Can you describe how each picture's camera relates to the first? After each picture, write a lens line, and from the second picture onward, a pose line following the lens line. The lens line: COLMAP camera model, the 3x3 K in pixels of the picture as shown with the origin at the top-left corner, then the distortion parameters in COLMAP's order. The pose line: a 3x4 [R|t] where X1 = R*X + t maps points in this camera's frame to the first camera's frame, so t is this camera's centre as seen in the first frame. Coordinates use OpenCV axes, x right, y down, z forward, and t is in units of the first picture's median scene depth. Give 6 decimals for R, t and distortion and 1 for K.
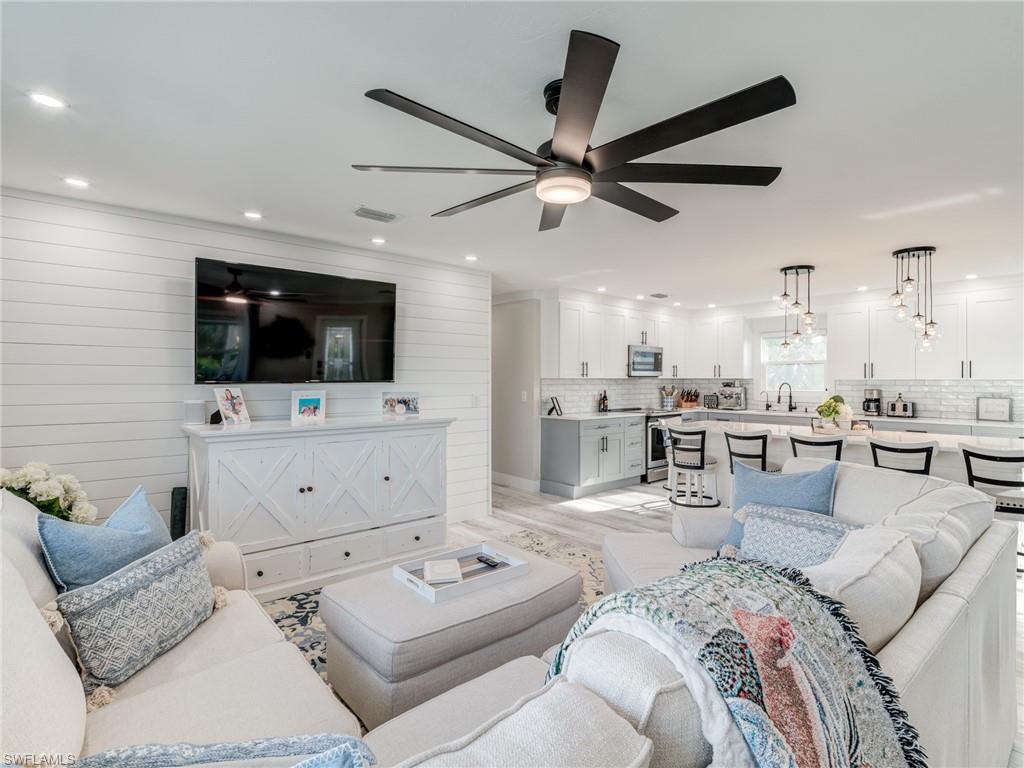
lens RADIAL K [[507.1, 0, 513.1], [0, 507.1, 378.9], [0, 0, 1]] dist [0.004420, -0.012374]
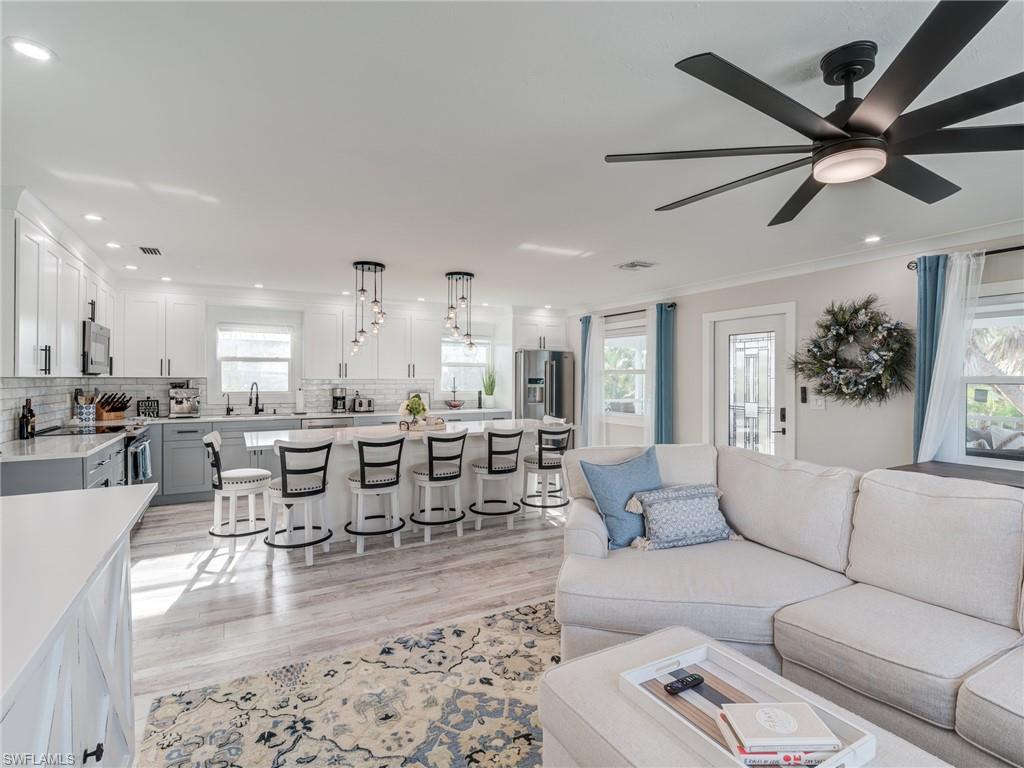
lens RADIAL K [[507.1, 0, 513.1], [0, 507.1, 378.9], [0, 0, 1]] dist [0.004420, -0.012374]
pose [[0.207772, -0.002247, 0.978175, -0.265761], [-0.001599, 0.999995, 0.002637, -0.001959], [-0.978176, -0.002112, 0.207767, 0.418151]]
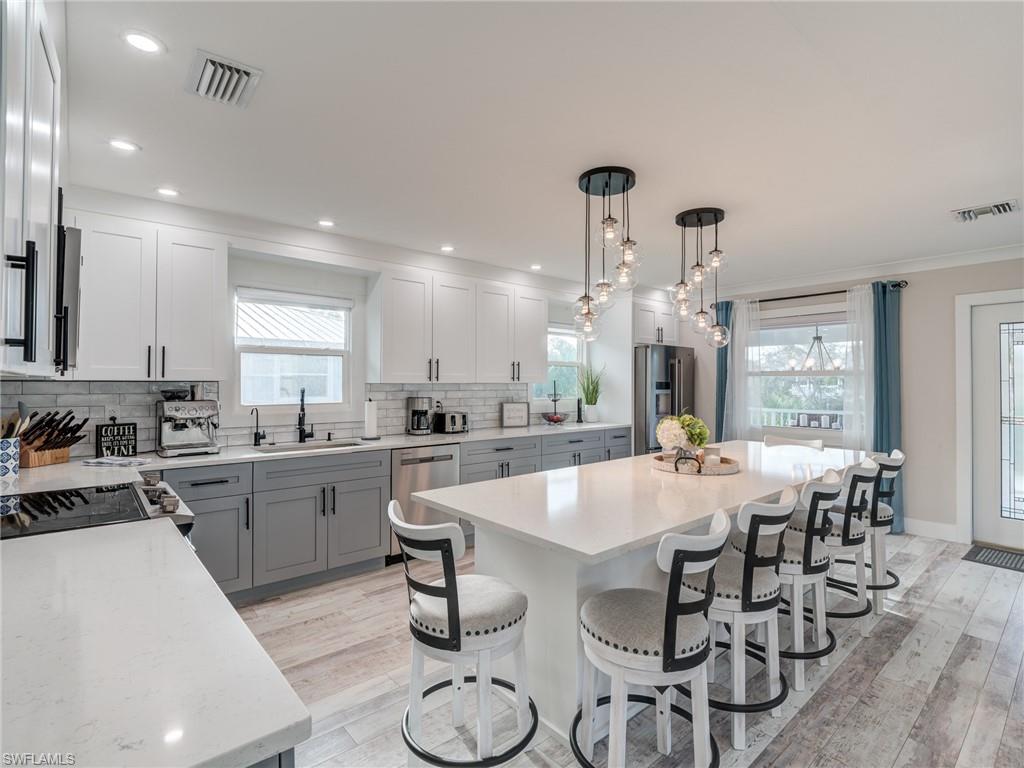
lens RADIAL K [[506.4, 0, 512.0], [0, 506.4, 384.0], [0, 0, 1]] dist [-0.002246, -0.002393]
pose [[0.003264, -0.003910, 0.999987, 0.013378], [-0.001229, 0.999992, 0.003914, -0.000083], [-0.999994, -0.001242, 0.003259, 0.874894]]
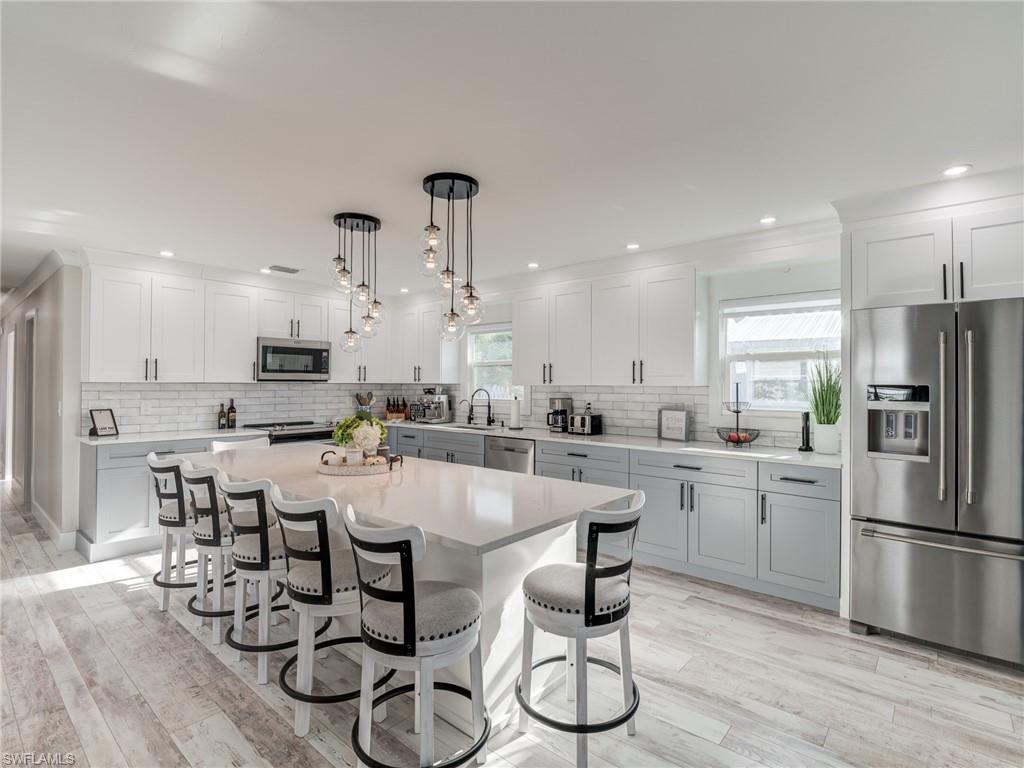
lens RADIAL K [[507.1, 0, 513.1], [0, 507.1, 378.9], [0, 0, 1]] dist [0.004420, -0.012374]
pose [[0.989861, 0.005181, 0.141945, 0.530670], [-0.003572, 0.999926, -0.011589, 0.000793], [-0.141995, 0.010964, 0.989807, 0.242979]]
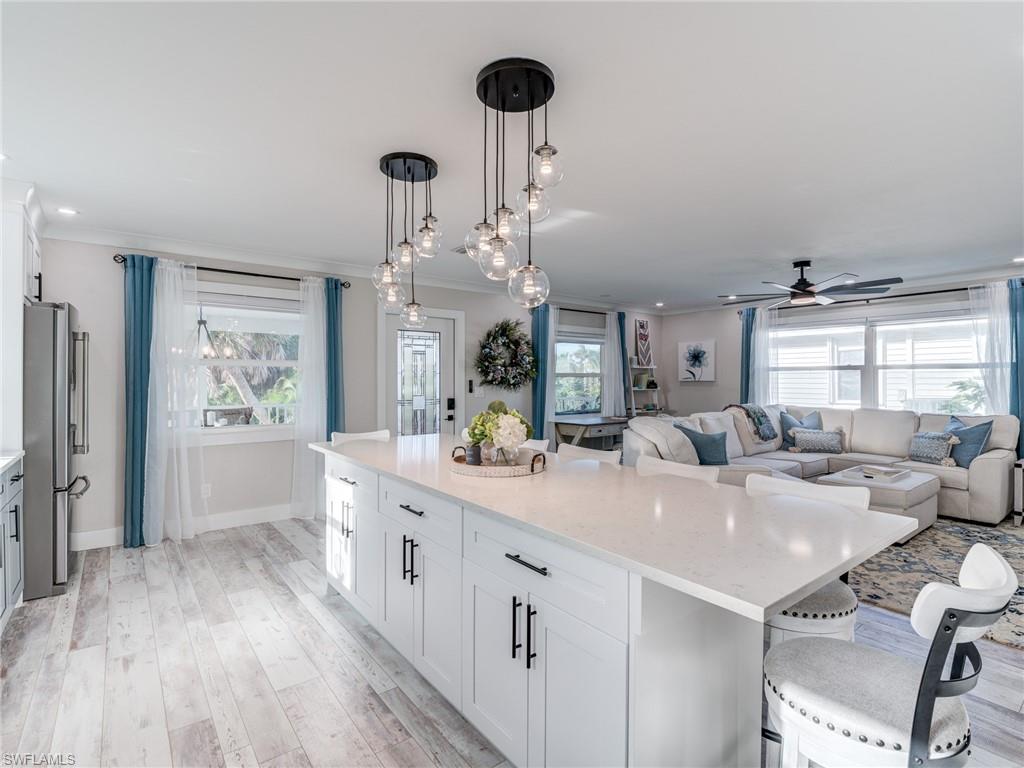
lens RADIAL K [[507.1, 0, 513.1], [0, 507.1, 378.9], [0, 0, 1]] dist [0.004420, -0.012374]
pose [[-0.998104, -0.003340, 0.061455, 0.424427], [-0.003124, 0.999989, 0.003614, 0.004926], [-0.061466, 0.003415, -0.998103, 1.105479]]
